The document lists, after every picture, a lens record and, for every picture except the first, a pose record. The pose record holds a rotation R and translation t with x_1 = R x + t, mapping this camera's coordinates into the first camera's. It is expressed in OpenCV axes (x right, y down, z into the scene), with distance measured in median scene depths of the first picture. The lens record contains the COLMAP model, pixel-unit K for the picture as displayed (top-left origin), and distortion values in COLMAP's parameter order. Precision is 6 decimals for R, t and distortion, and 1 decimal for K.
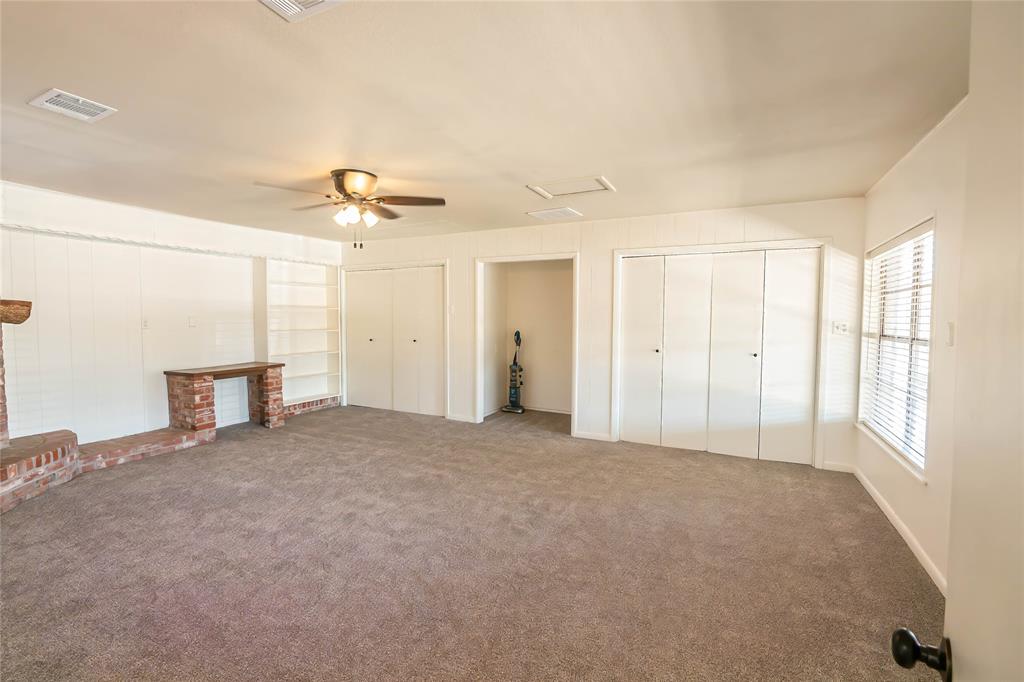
lens RADIAL K [[451.6, 0, 511.4], [0, 451.6, 339.5], [0, 0, 1]] dist [0.000987, -0.000846]
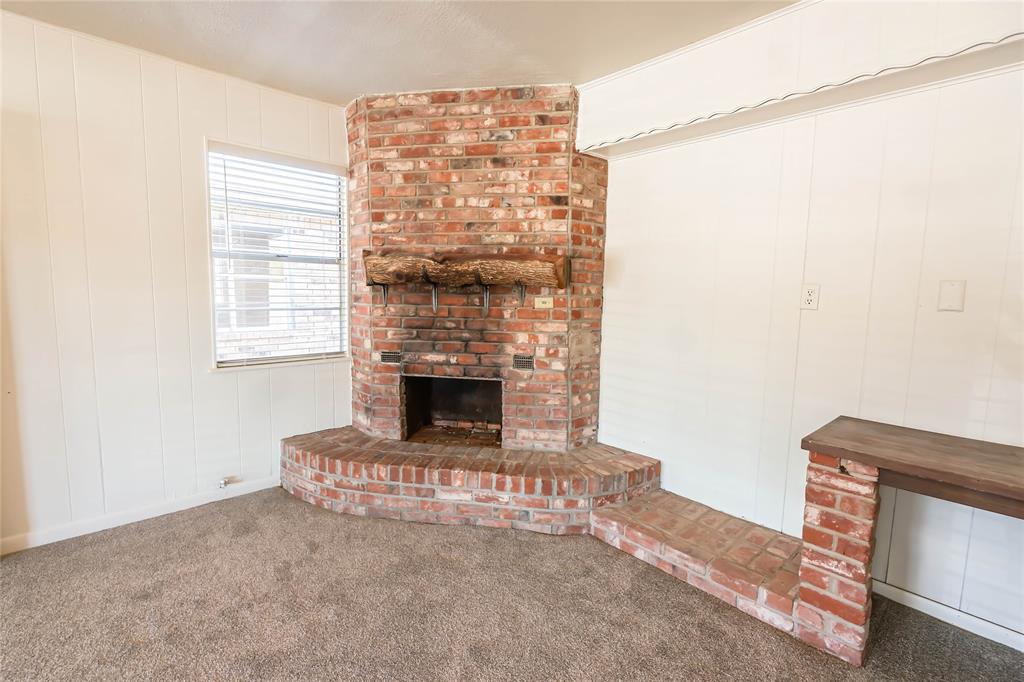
lens RADIAL K [[451.6, 0, 510.4], [0, 451.6, 339.9], [0, 0, 1]] dist [0.000987, -0.000846]
pose [[-0.357547, 0.088696, -0.929674, -0.391520], [-0.071812, 0.989921, 0.122063, -0.036050], [0.931130, 0.110405, -0.347573, 1.159143]]
